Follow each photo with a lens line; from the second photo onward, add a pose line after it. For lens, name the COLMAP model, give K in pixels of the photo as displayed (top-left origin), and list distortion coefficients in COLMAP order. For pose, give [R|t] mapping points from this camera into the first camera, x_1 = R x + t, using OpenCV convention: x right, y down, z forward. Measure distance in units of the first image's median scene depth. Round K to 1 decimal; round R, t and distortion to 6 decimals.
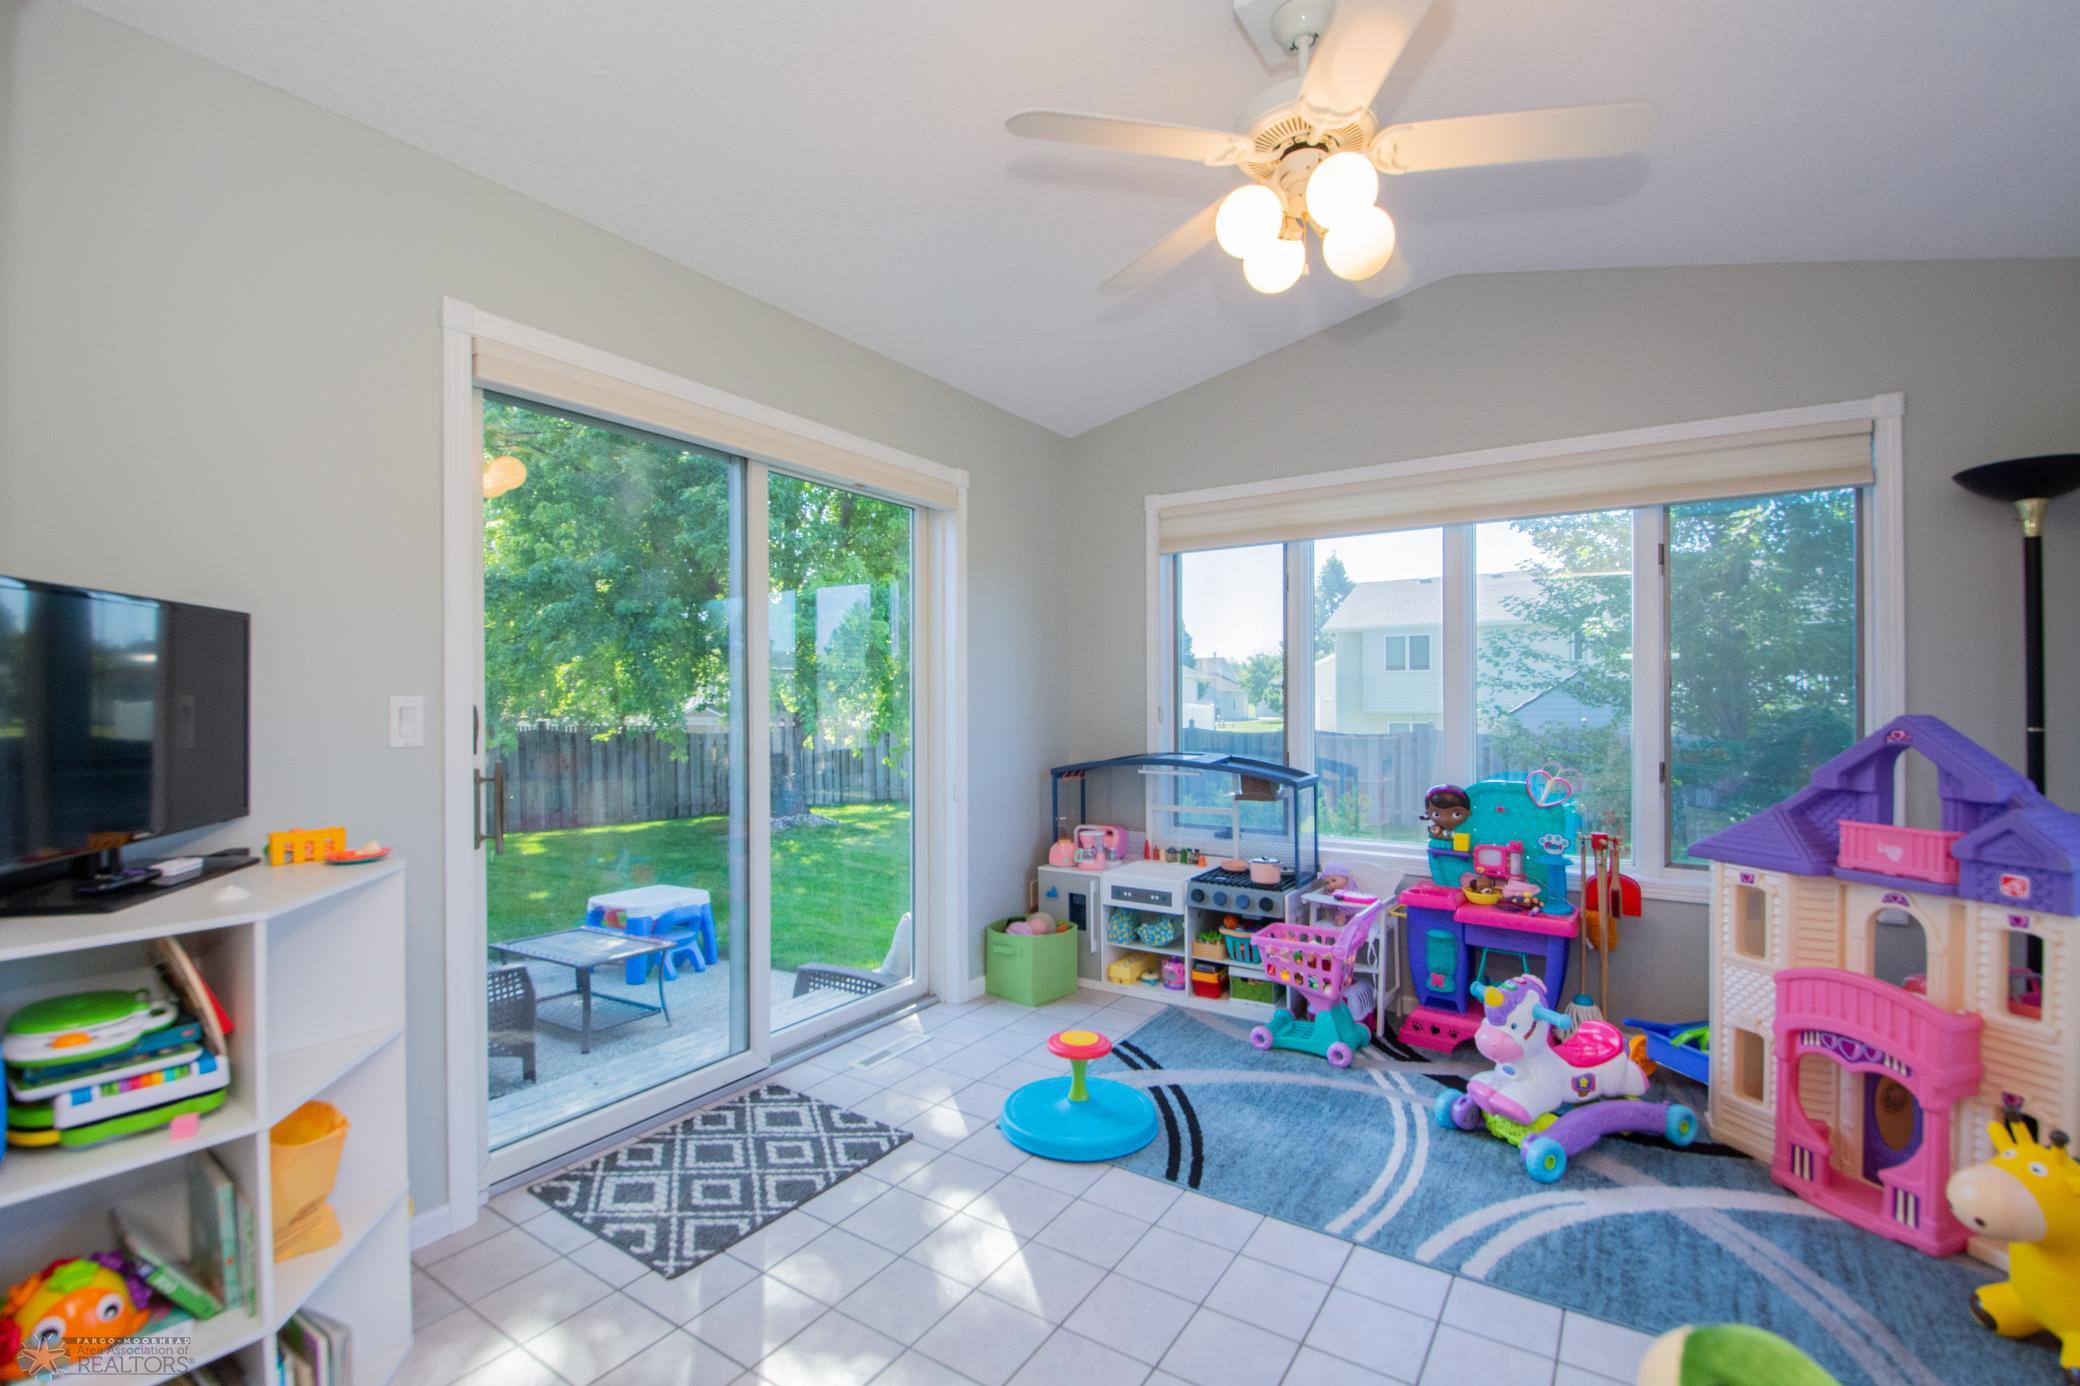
lens RADIAL K [[922.0, 0, 1037.1], [0, 922.0, 704.9], [0, 0, 1]] dist [-0.000563, -0.000491]
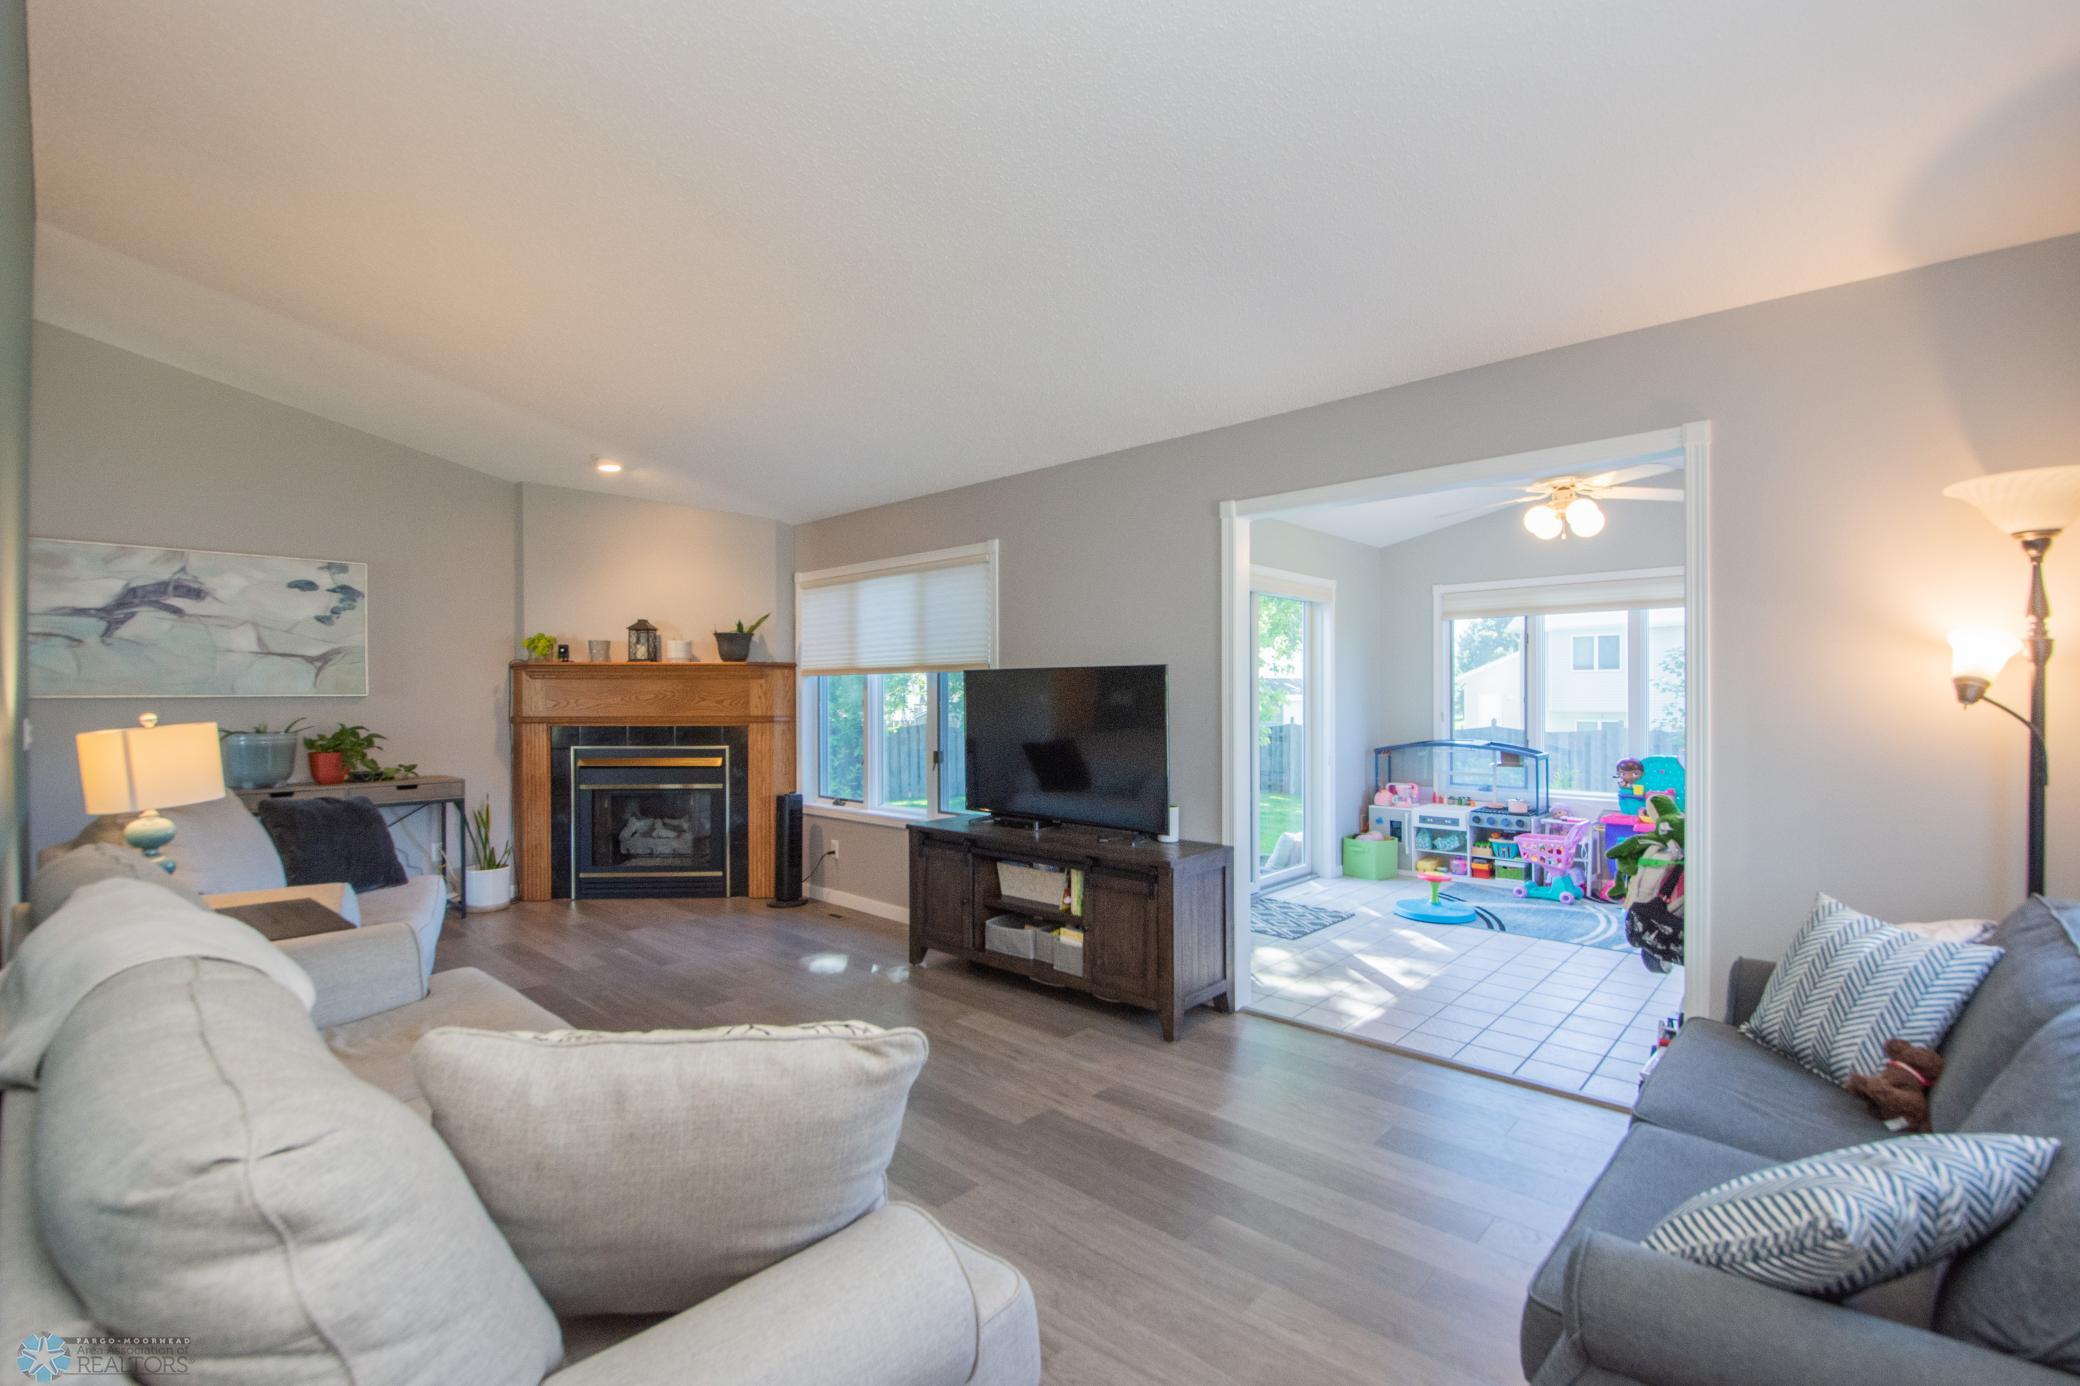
lens RADIAL K [[922.0, 0, 1028.7], [0, 922.0, 699.1], [0, 0, 1]] dist [-0.000563, -0.000491]
pose [[0.986051, 0.003242, -0.166414, -0.370464], [-0.003293, 0.999995, -0.000034, -0.021531], [0.166413, 0.000582, 0.986056, -0.869081]]
